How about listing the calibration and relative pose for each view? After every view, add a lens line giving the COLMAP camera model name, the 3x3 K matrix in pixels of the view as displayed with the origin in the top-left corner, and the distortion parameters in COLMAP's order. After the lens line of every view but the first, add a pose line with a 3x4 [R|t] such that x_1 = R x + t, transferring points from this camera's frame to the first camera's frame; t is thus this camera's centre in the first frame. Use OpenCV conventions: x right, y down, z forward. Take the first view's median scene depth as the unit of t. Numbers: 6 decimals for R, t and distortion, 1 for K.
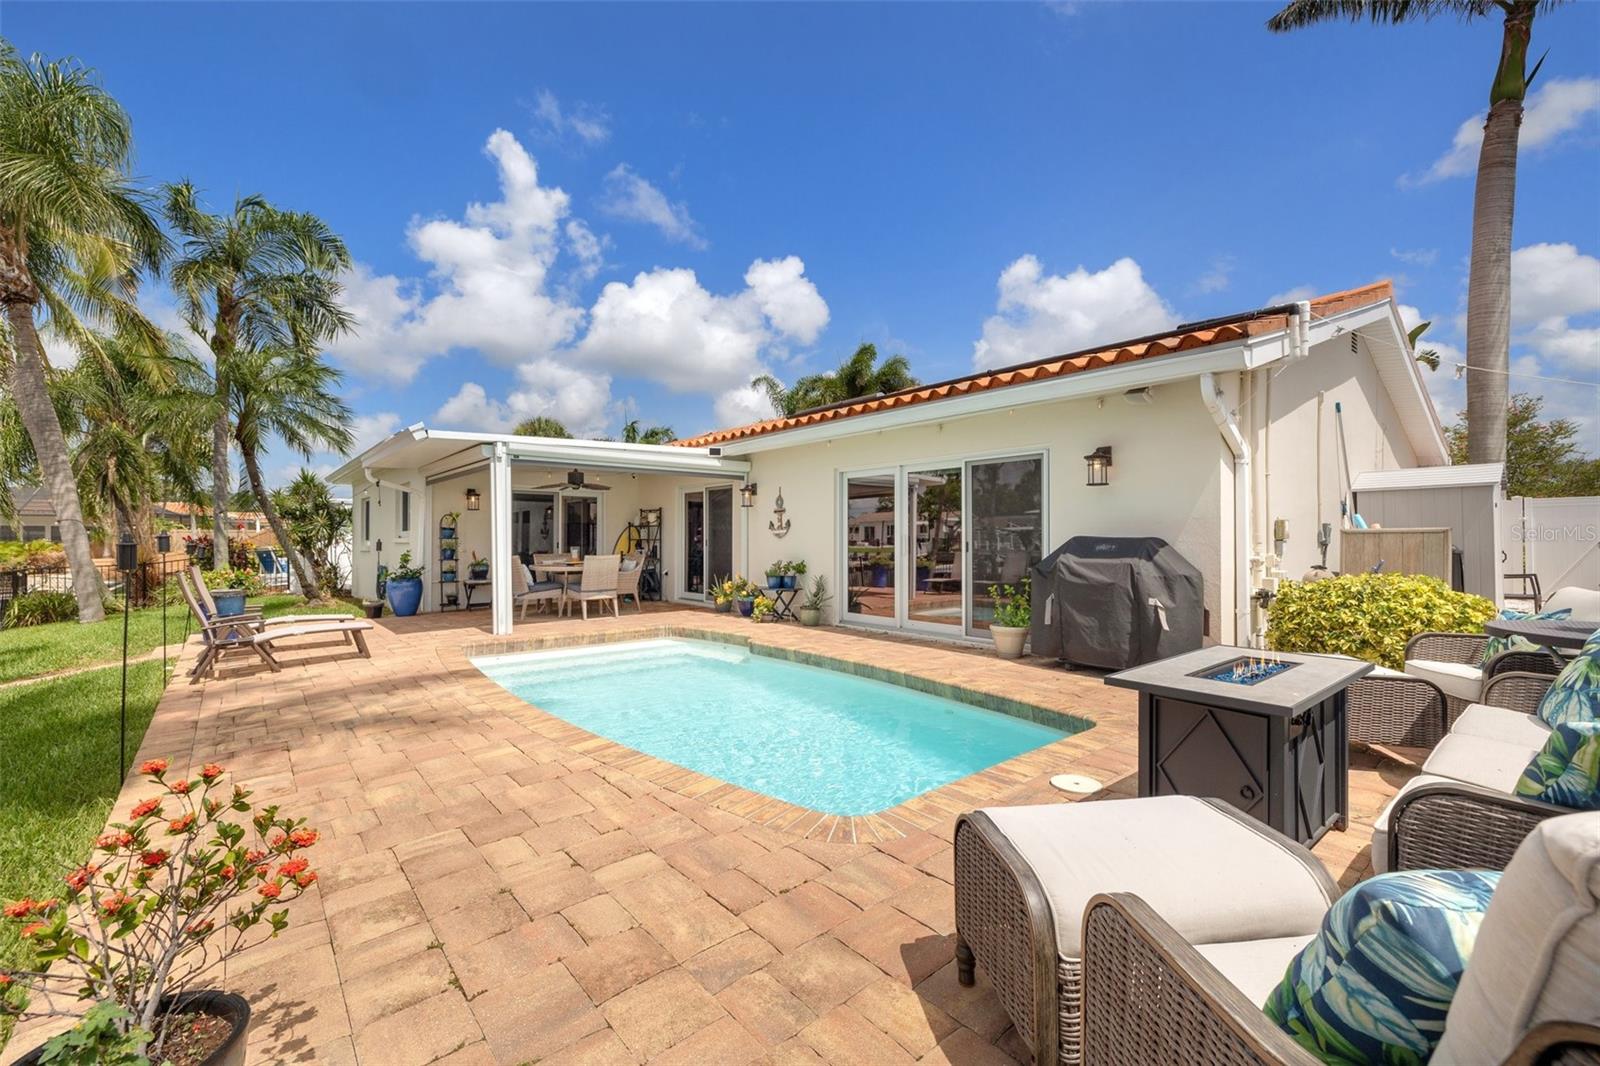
lens RADIAL K [[673.1, 0, 793.2], [0, 673.1, 524.8], [0, 0, 1]] dist [0.001474, -0.000021]
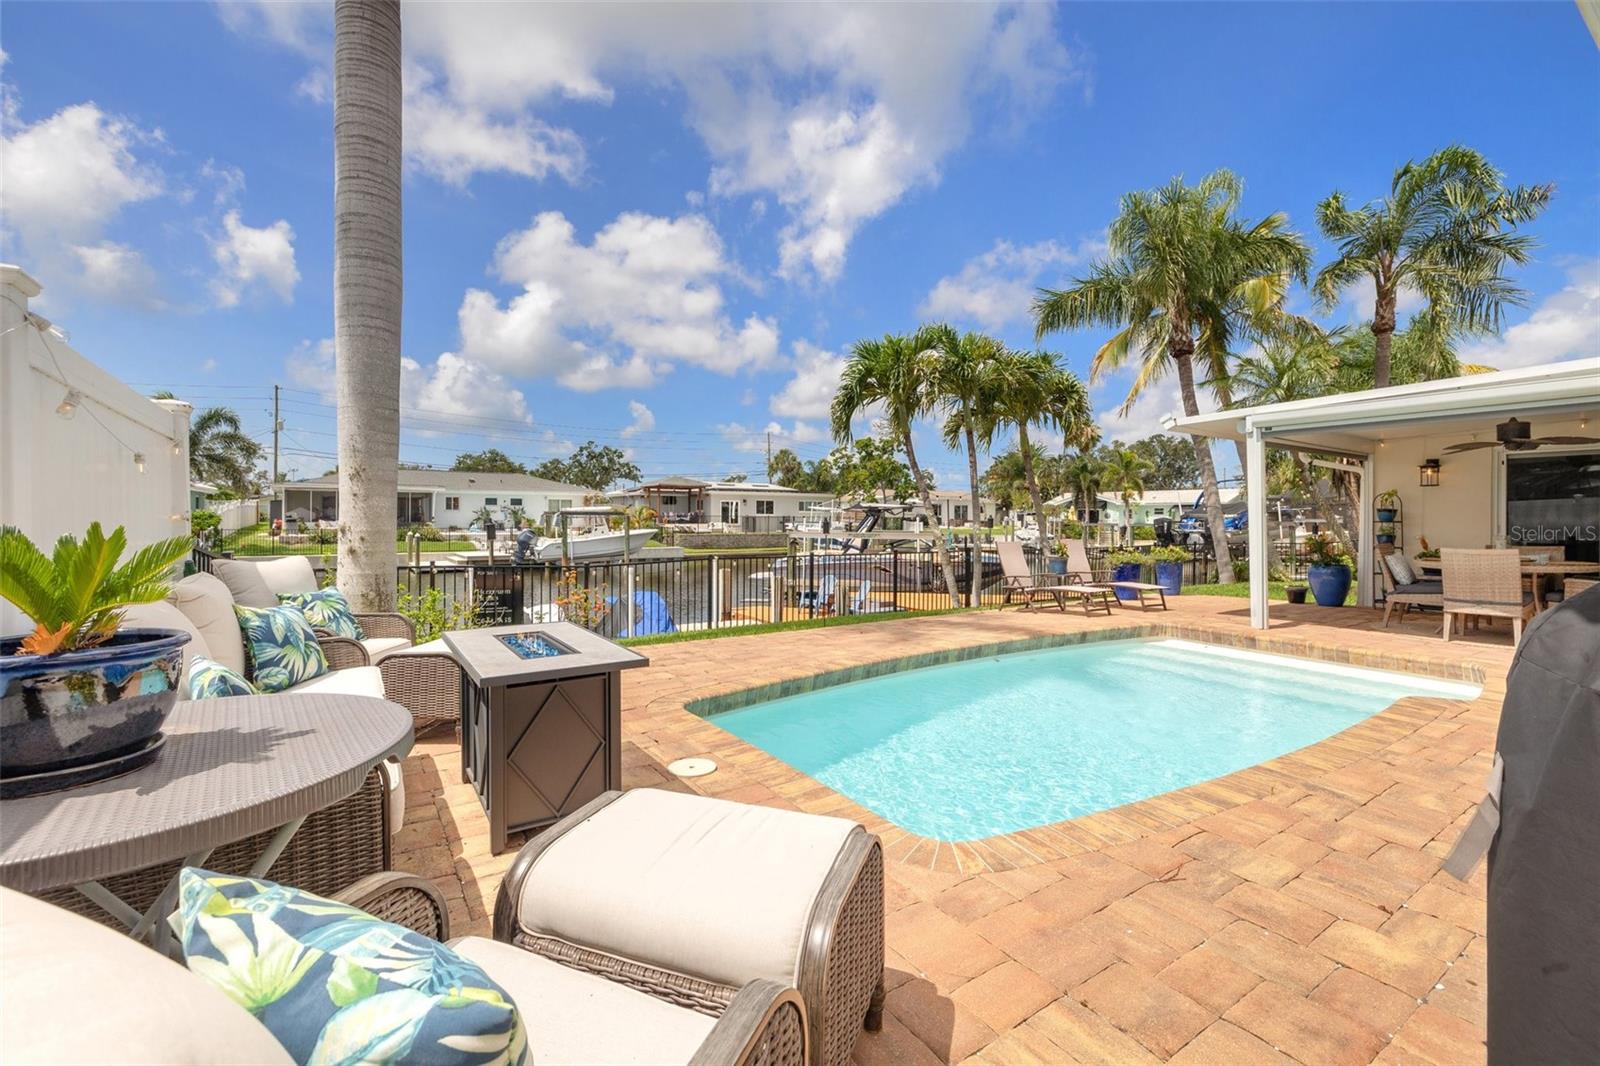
lens RADIAL K [[673.1, 0, 793.2], [0, 673.1, 524.8], [0, 0, 1]] dist [0.001474, -0.000021]
pose [[-0.112320, 0.007837, -0.993641, 0.453177], [0.016872, 0.999840, 0.005979, 0.006440], [0.993529, -0.016093, -0.112434, 0.411063]]
